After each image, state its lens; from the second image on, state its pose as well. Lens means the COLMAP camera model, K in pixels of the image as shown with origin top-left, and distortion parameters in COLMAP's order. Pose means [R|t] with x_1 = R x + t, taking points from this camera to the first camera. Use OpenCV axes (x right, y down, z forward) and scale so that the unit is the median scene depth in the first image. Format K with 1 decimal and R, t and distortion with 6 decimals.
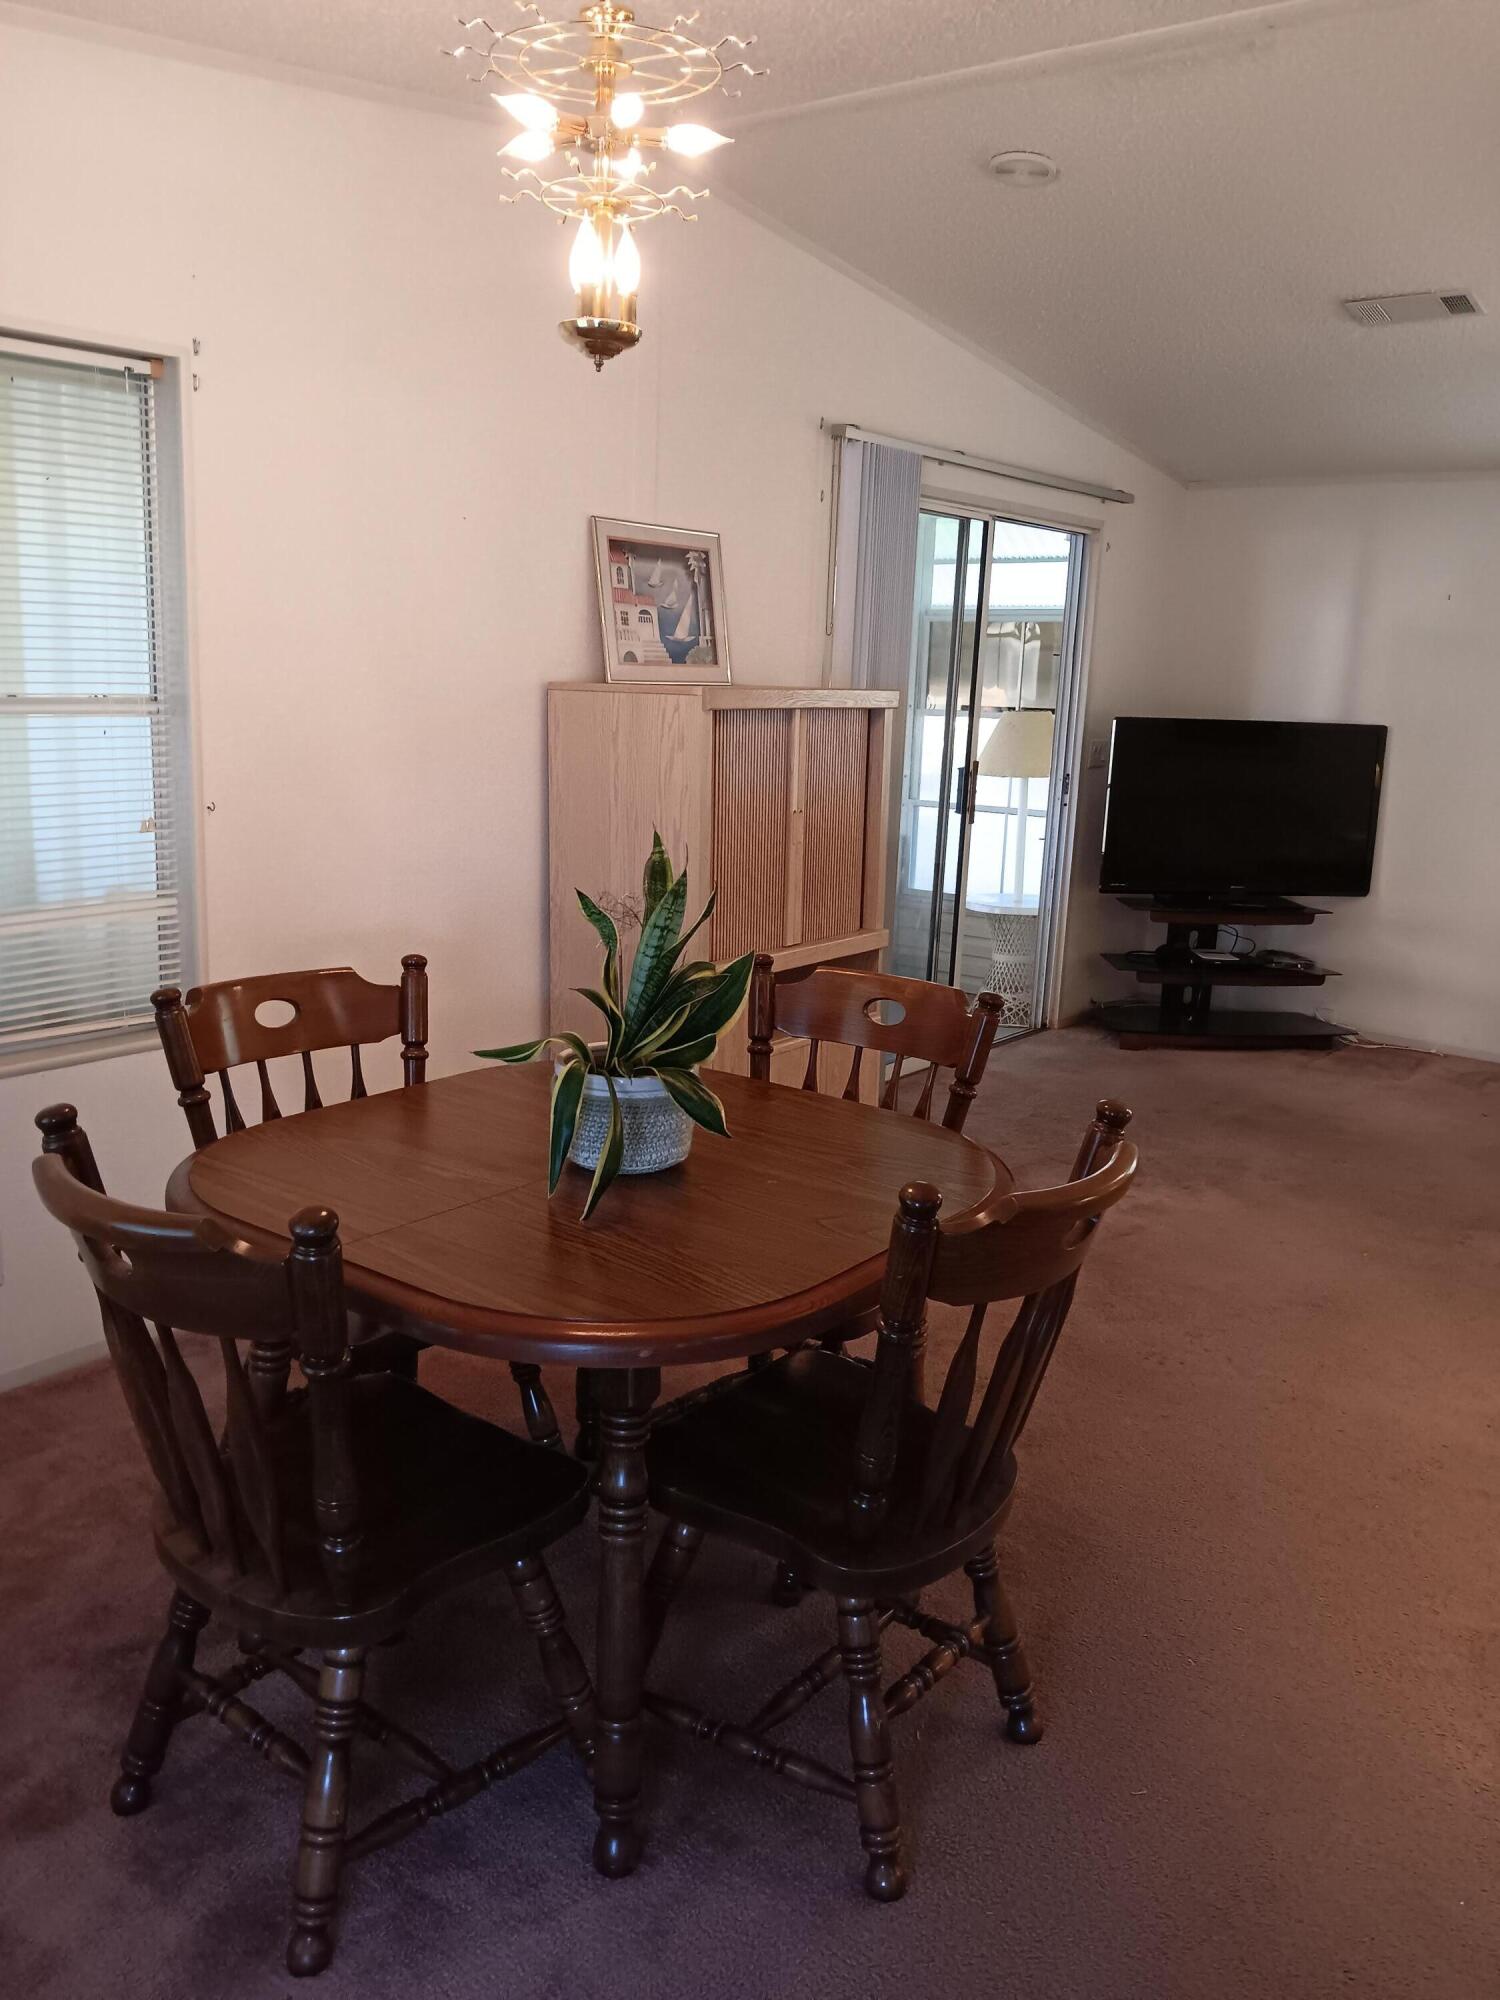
lens RADIAL K [[1555.1, 0, 753.7], [0, 1555.1, 994.7], [0, 0, 1]] dist [0.019938, -0.054695]
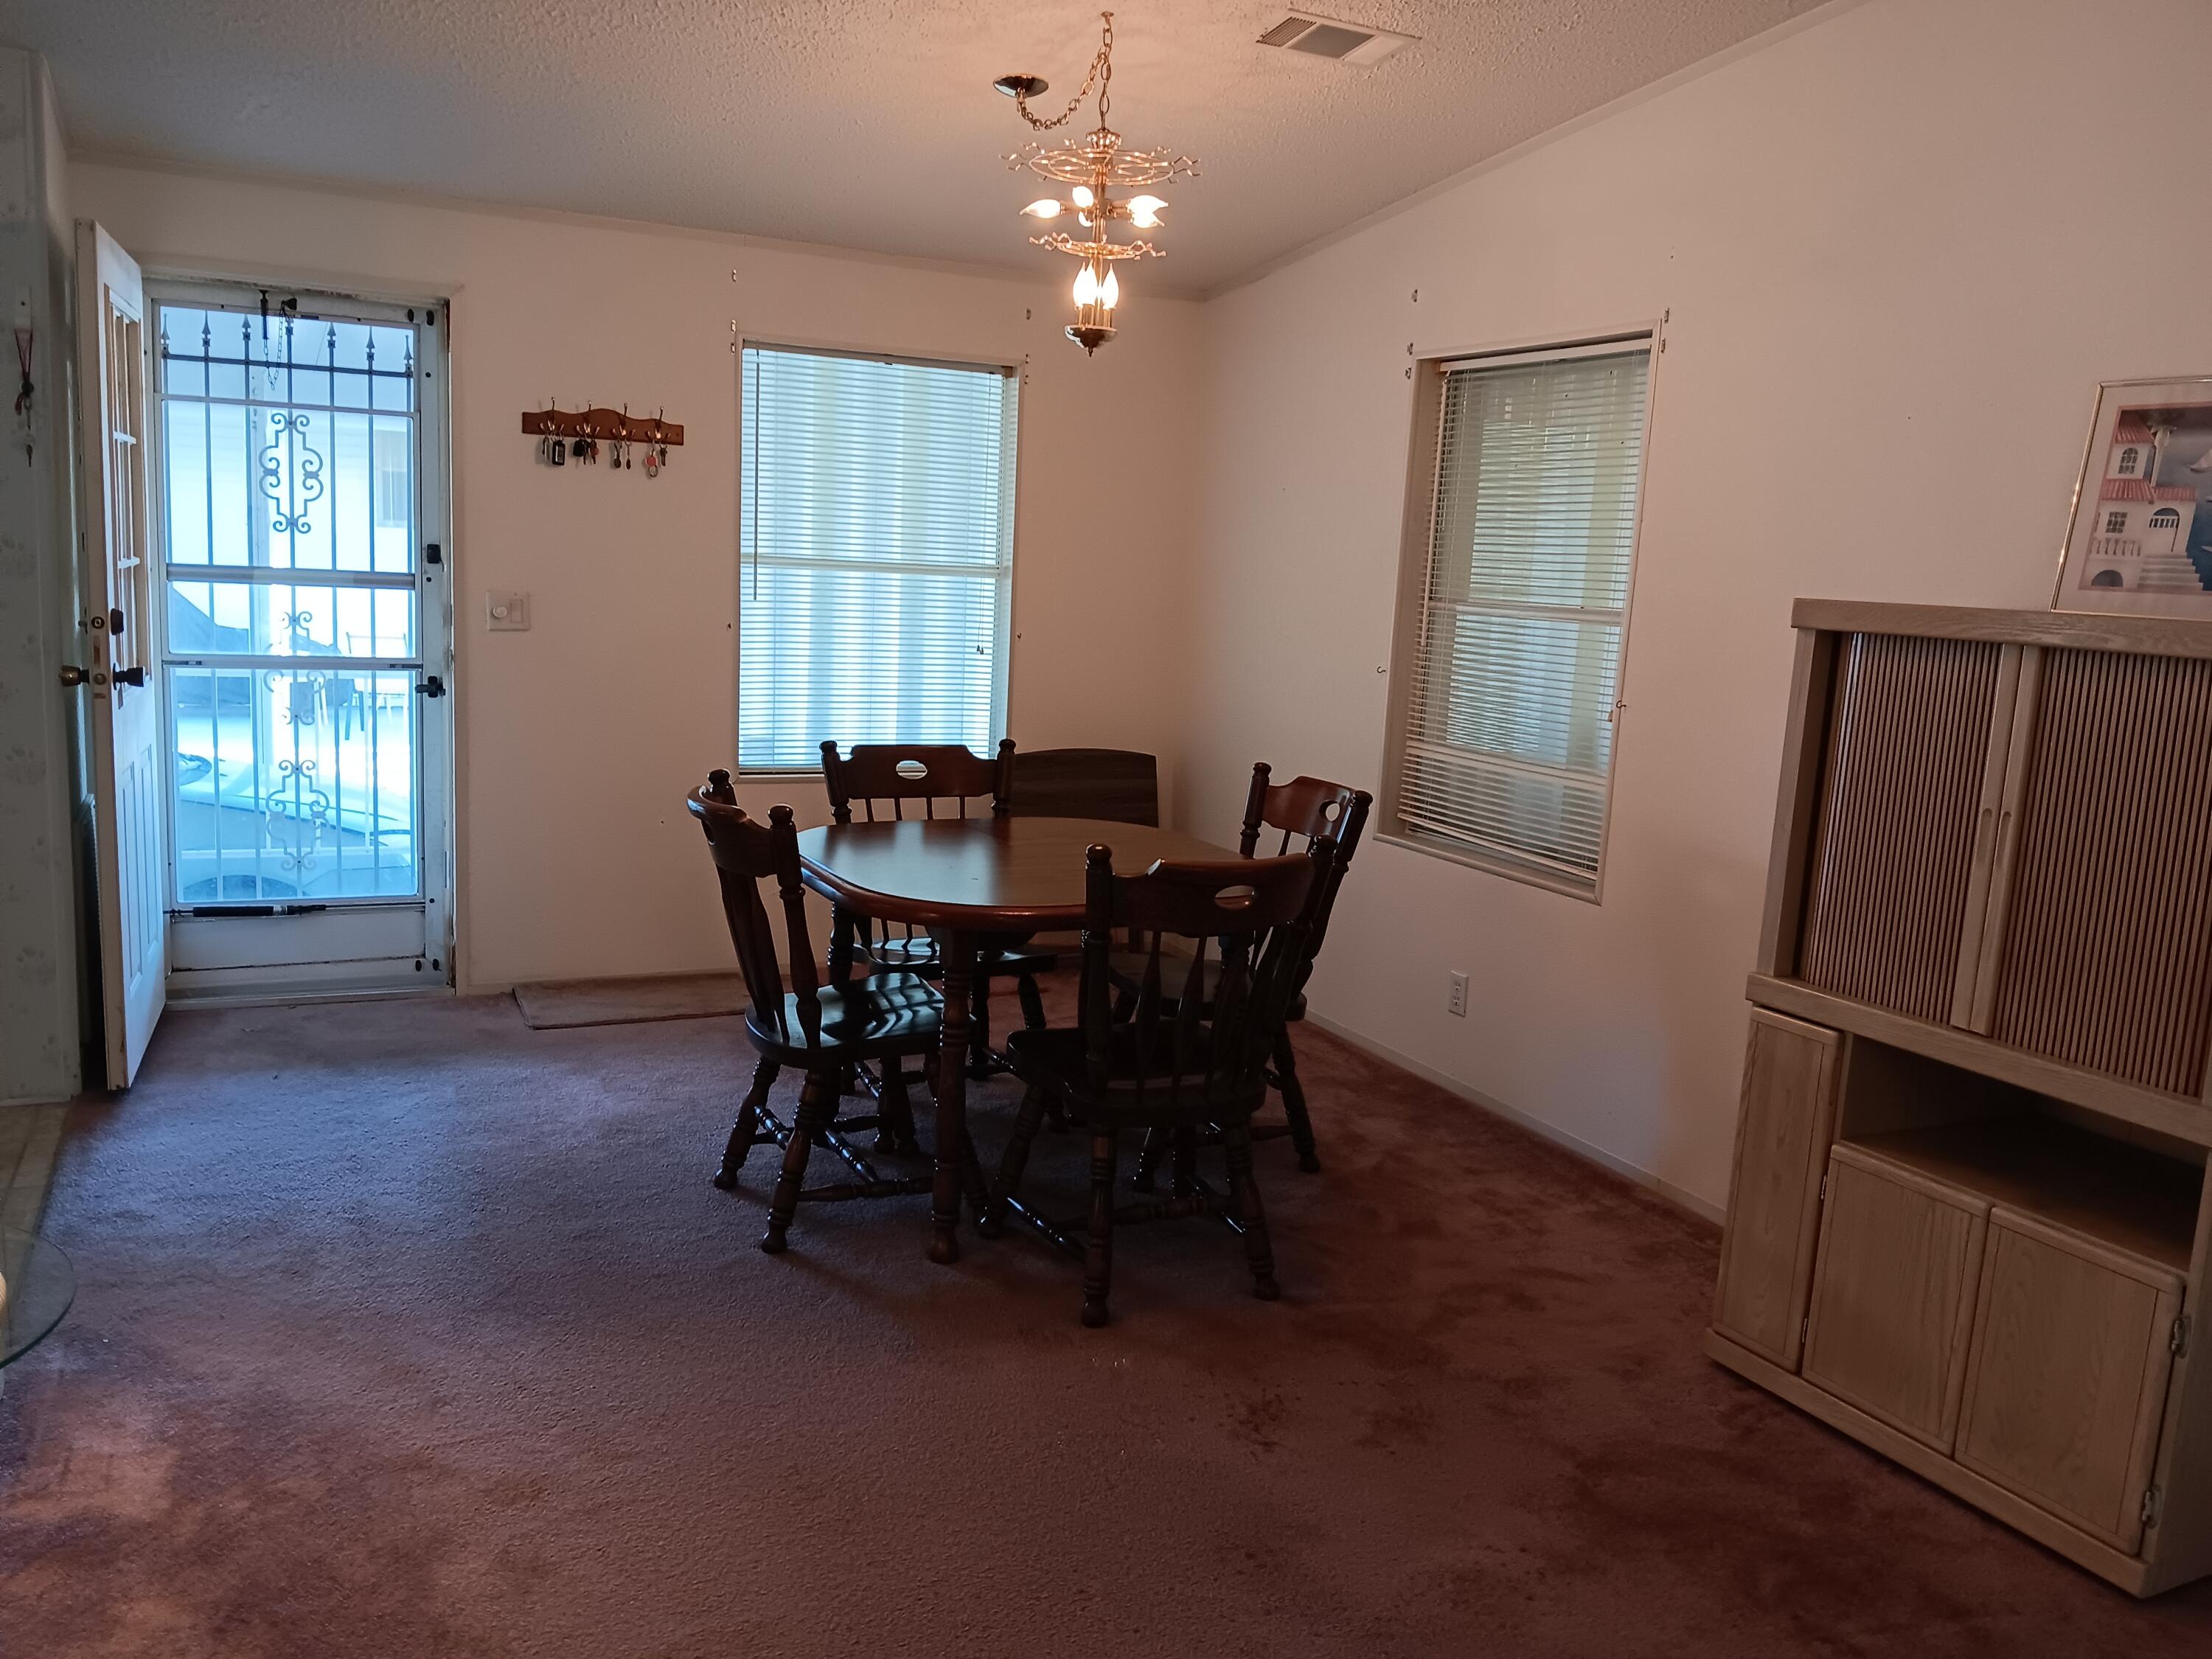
lens RADIAL K [[1719.9, 0, 1101.7], [0, 1719.9, 818.6], [0, 0, 1]] dist [0.019938, -0.054695]
pose [[-0.439324, 0.080105, -0.894750, 0.781667], [-0.249042, 0.946116, 0.206984, -0.167341], [0.863118, 0.313763, -0.395702, 0.962857]]
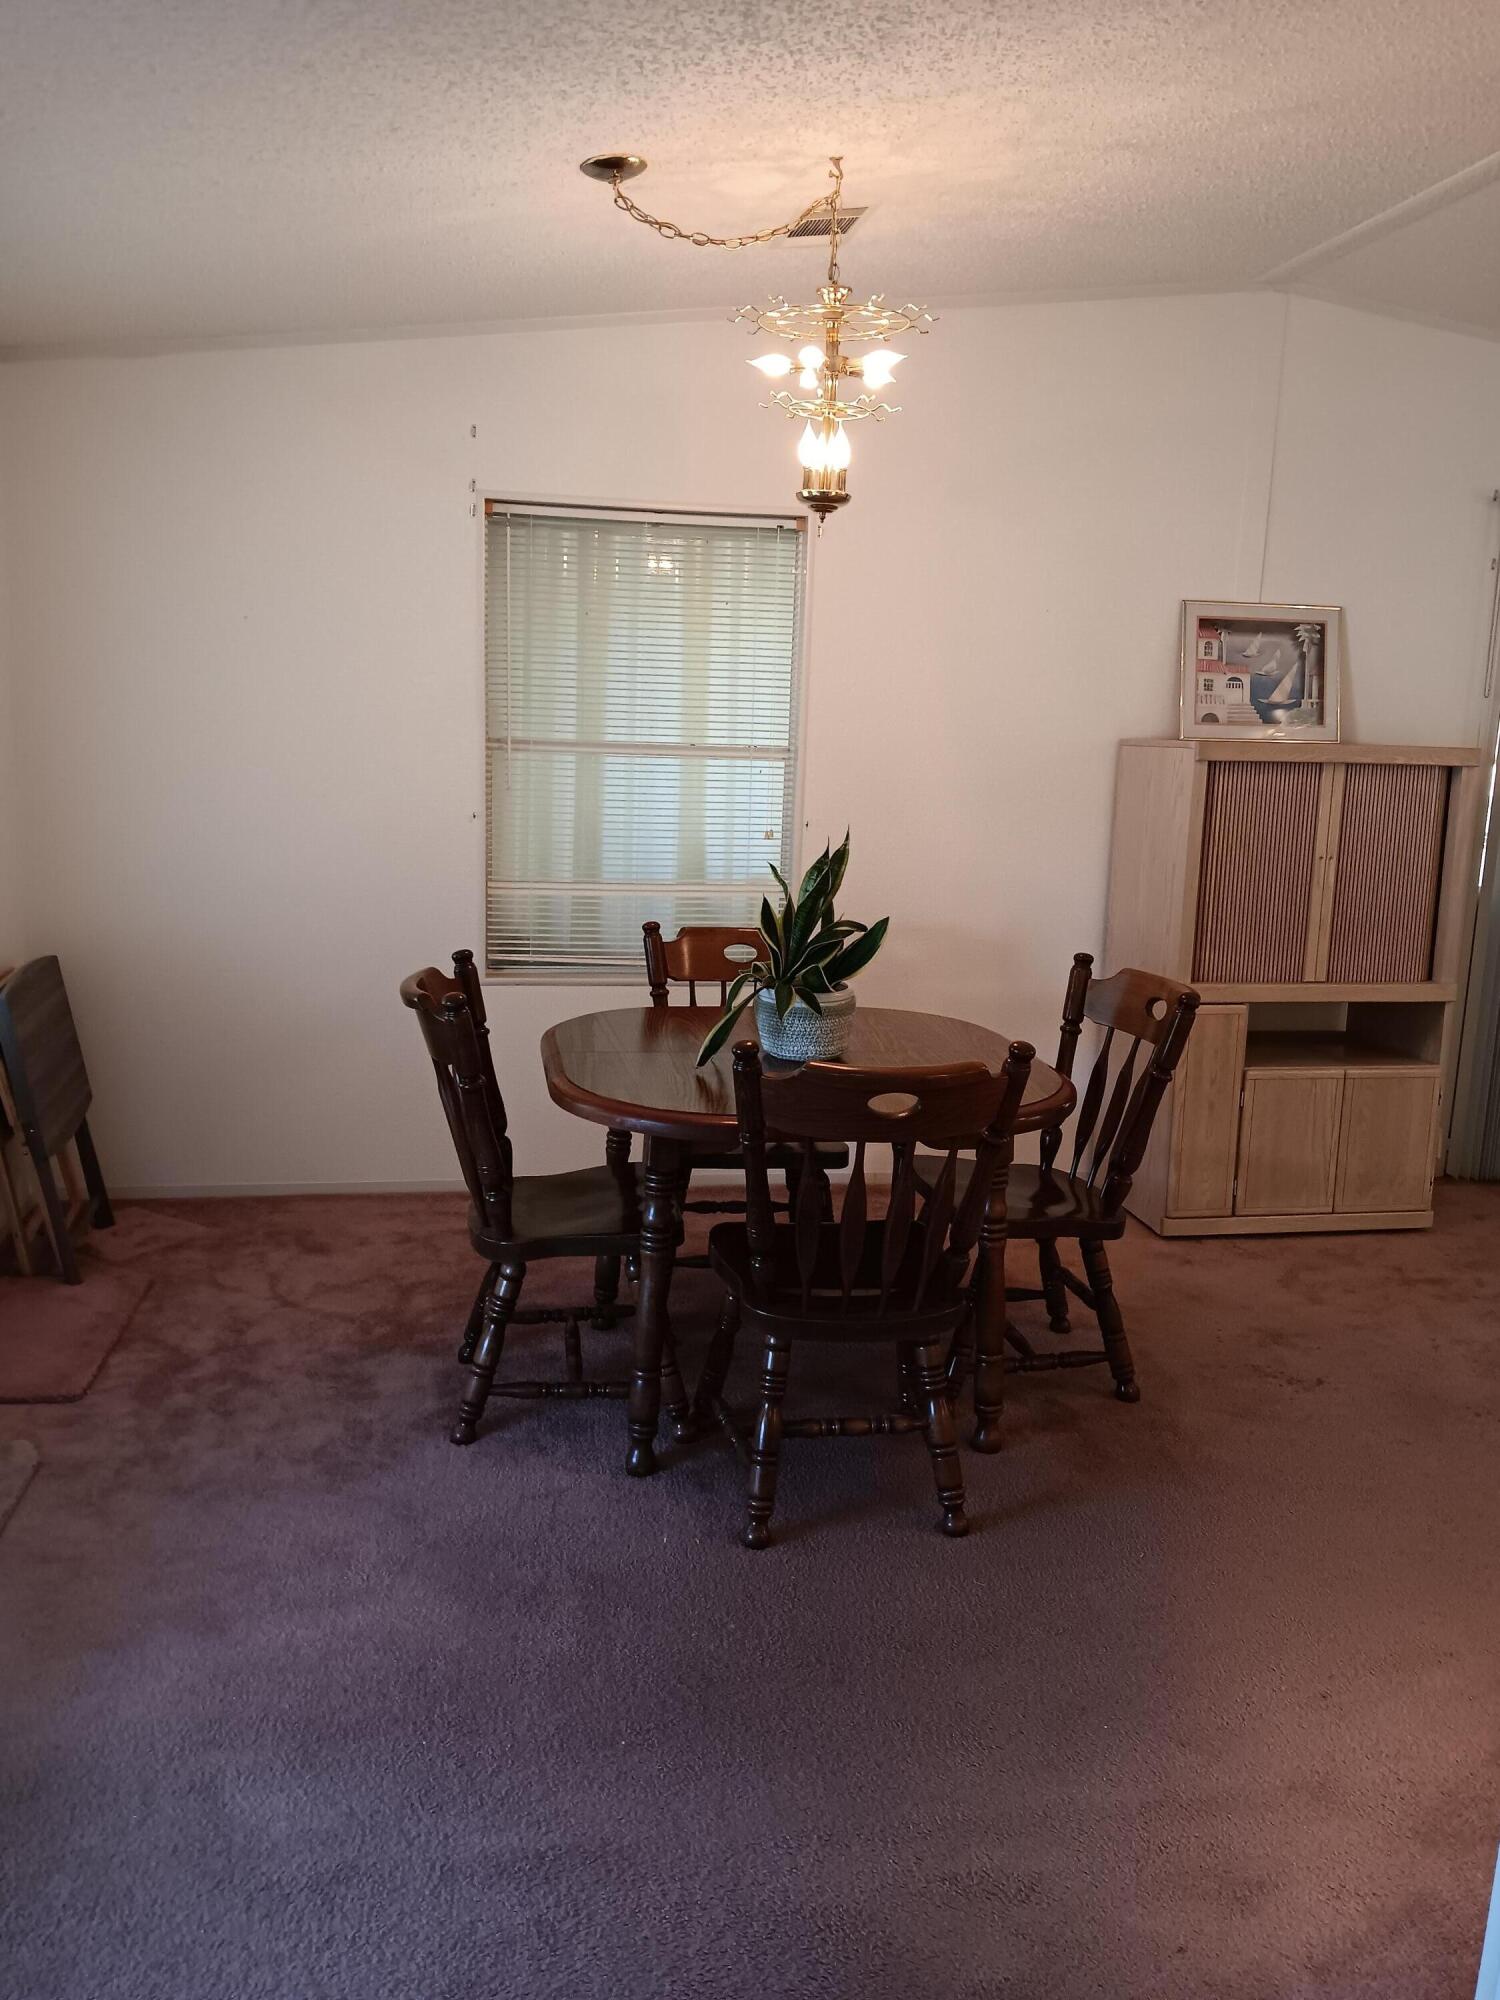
lens RADIAL K [[1555.1, 0, 756.0], [0, 1555.1, 989.7], [0, 0, 1]] dist [0.019938, -0.054695]
pose [[0.732190, 0.109831, -0.672187, 0.477188], [-0.144641, 0.989476, 0.004122, 0.026343], [0.665565, 0.094207, 0.740370, -0.060370]]
